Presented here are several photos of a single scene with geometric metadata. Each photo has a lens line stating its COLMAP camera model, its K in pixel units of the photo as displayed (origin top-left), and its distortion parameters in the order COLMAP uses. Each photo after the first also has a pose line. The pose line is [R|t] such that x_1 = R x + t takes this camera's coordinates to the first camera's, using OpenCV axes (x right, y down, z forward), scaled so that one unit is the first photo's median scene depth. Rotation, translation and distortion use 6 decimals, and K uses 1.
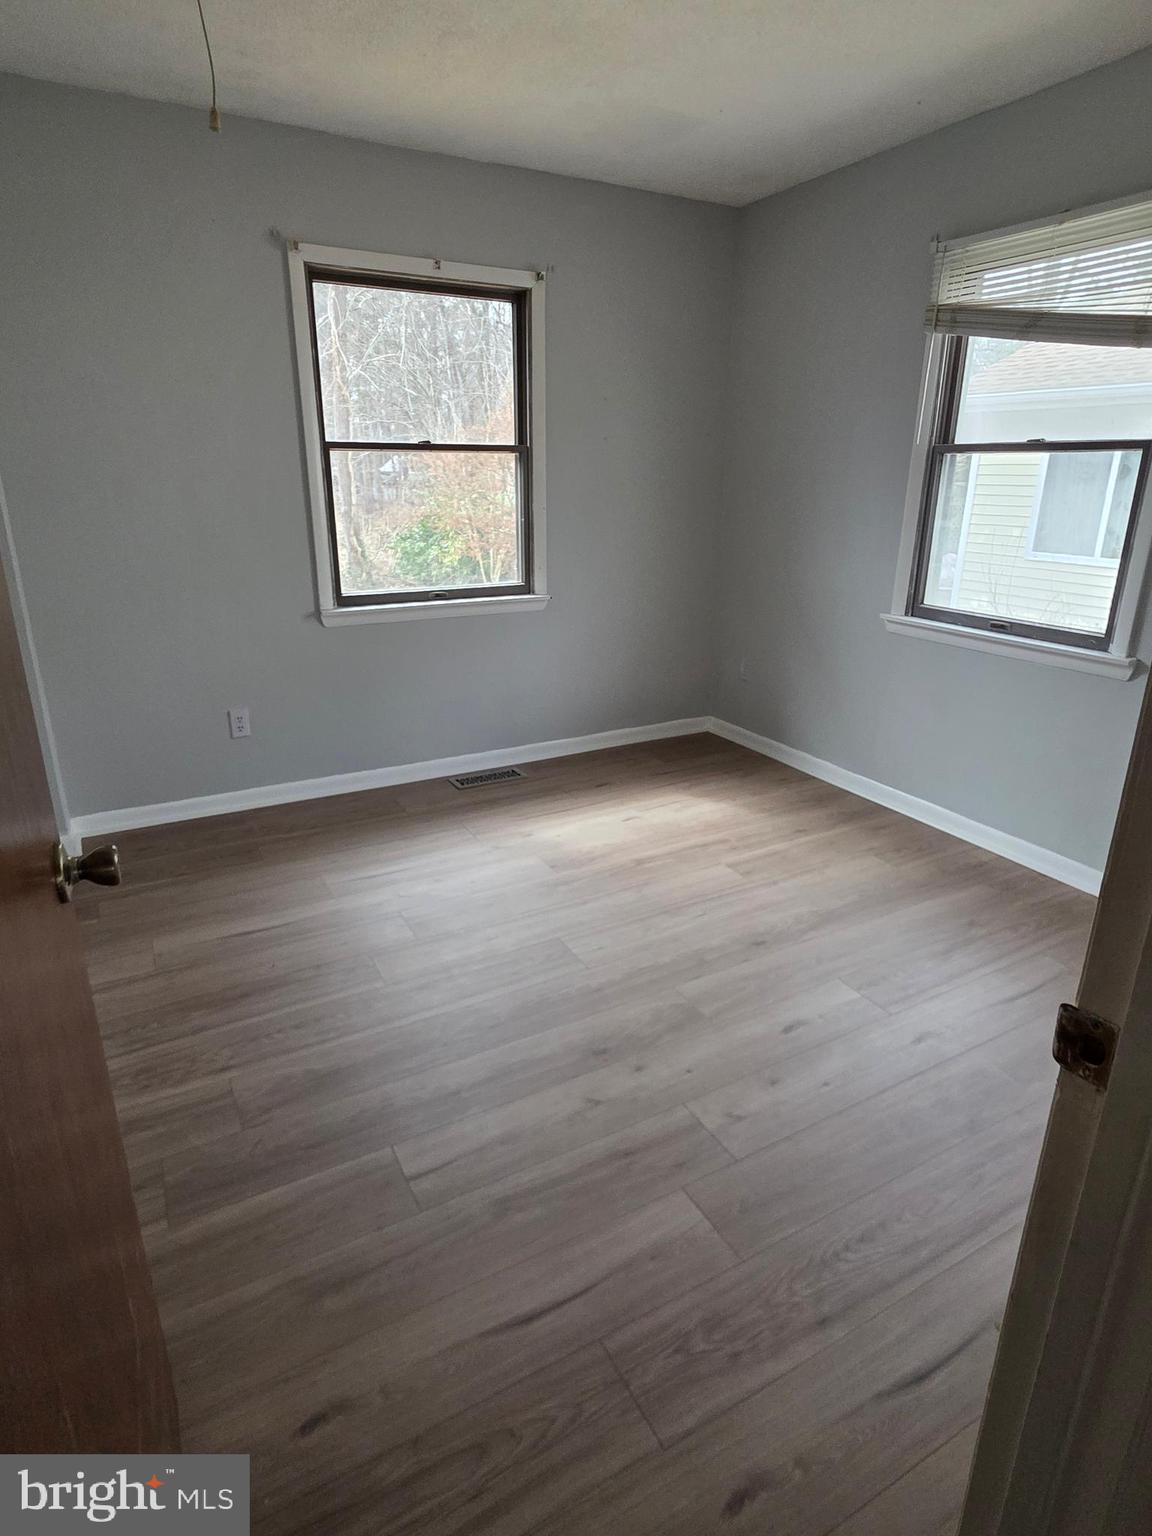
lens RADIAL K [[829.3, 0, 576.2], [0, 829.3, 762.9], [0, 0, 1]] dist [-0.001829, 0.000269]
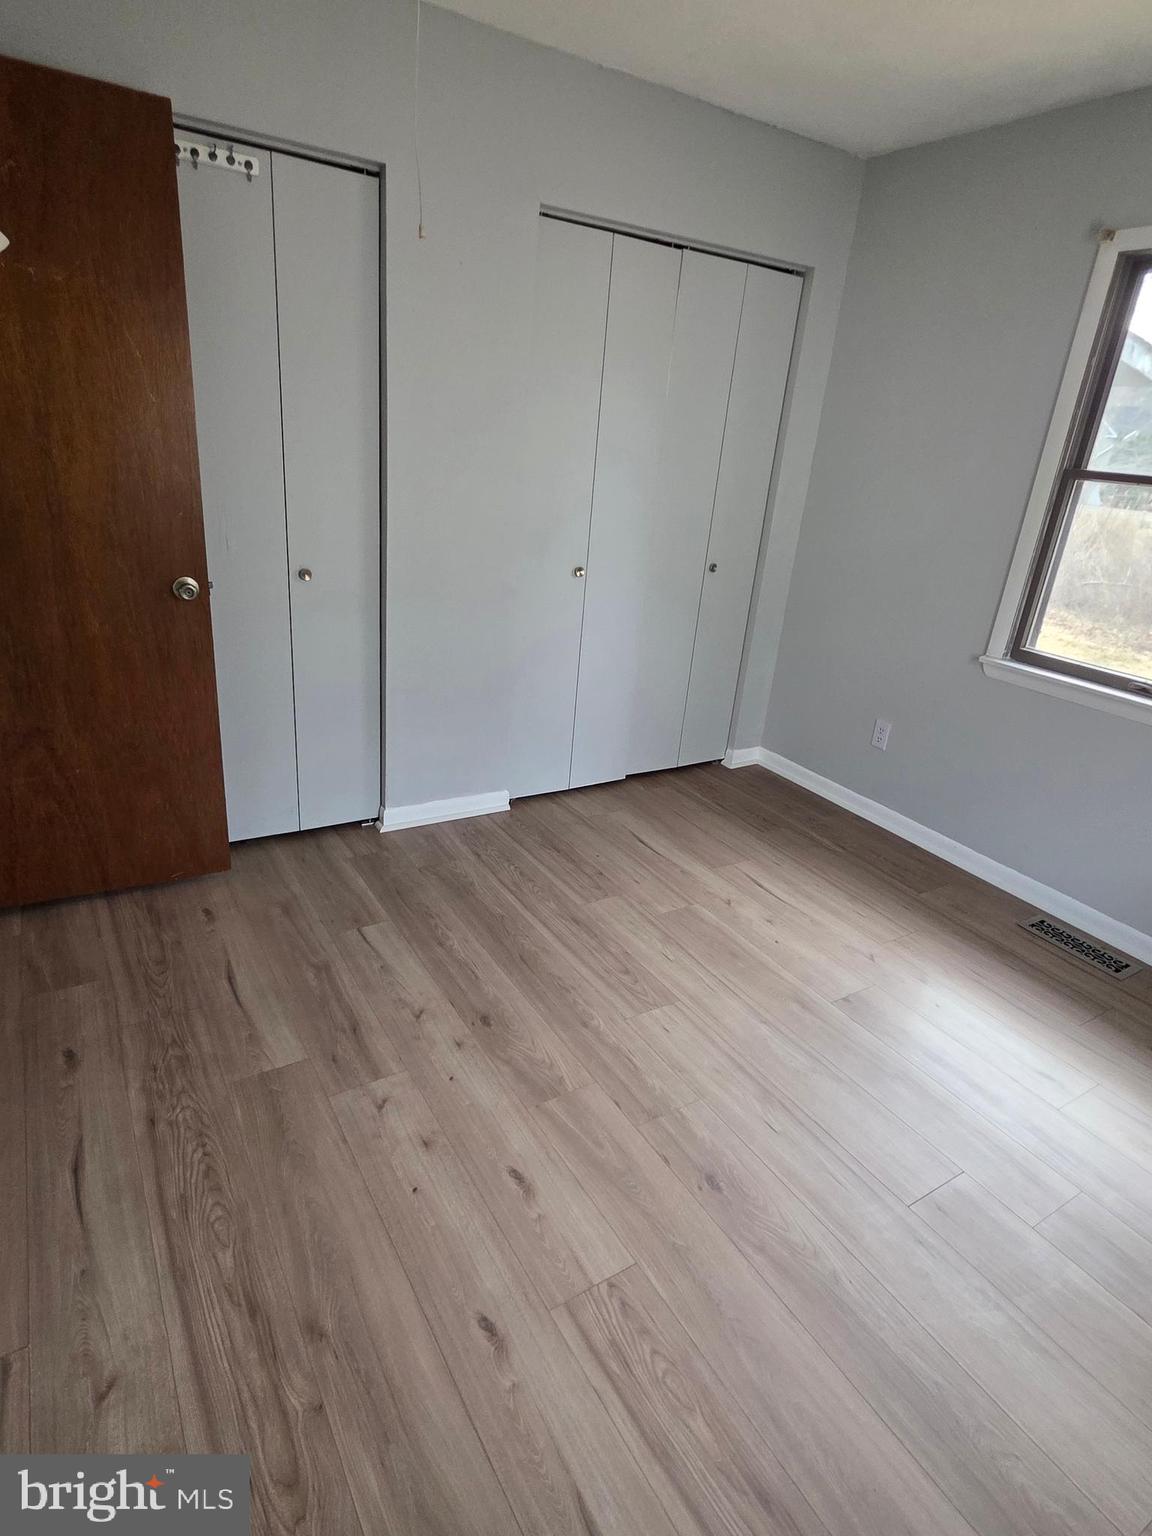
lens RADIAL K [[829.3, 0, 585.2], [0, 829.3, 777.1], [0, 0, 1]] dist [-0.001829, 0.000269]
pose [[0.062521, 0.382956, -0.921649, 0.926199], [-0.410203, 0.851711, 0.326069, -0.323430], [0.909848, 0.357677, 0.210340, 0.816714]]
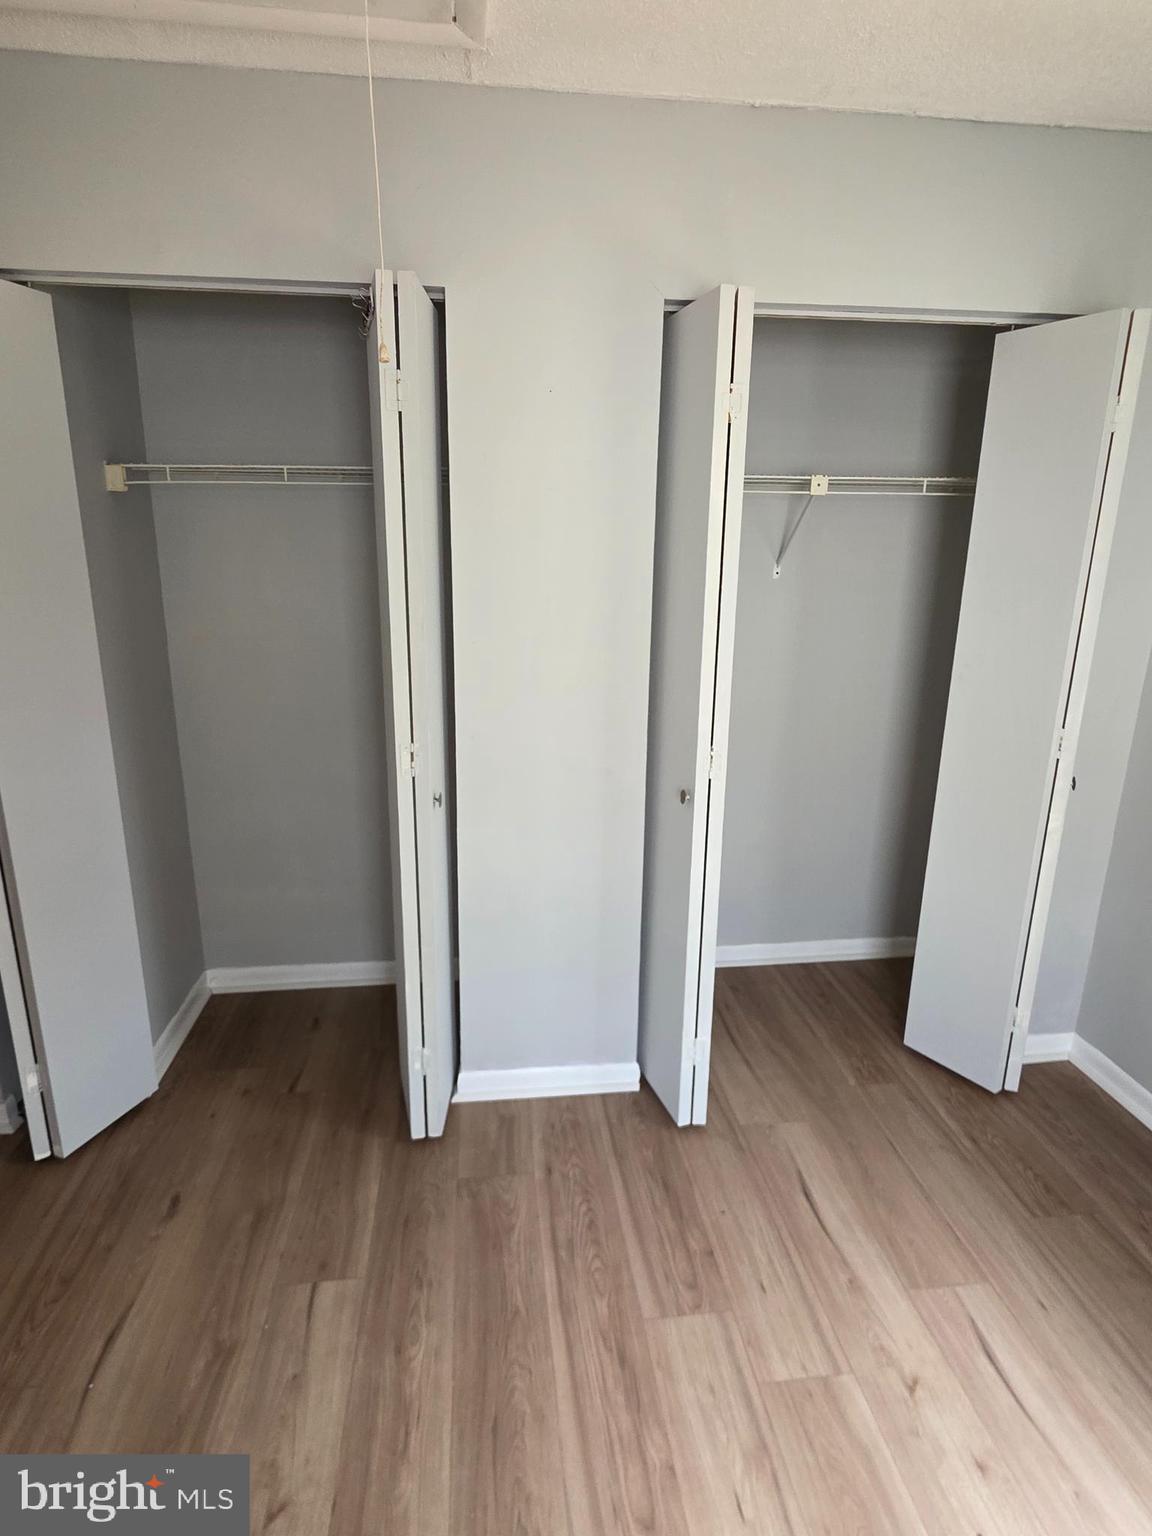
lens RADIAL K [[829.3, 0, 578.6], [0, 829.3, 778.5], [0, 0, 1]] dist [-0.001829, 0.000269]
pose [[-0.370383, 0.236373, -0.898301, 0.401302], [-0.324668, 0.873140, 0.363618, -0.472416], [0.870292, 0.426327, -0.246653, 1.088061]]
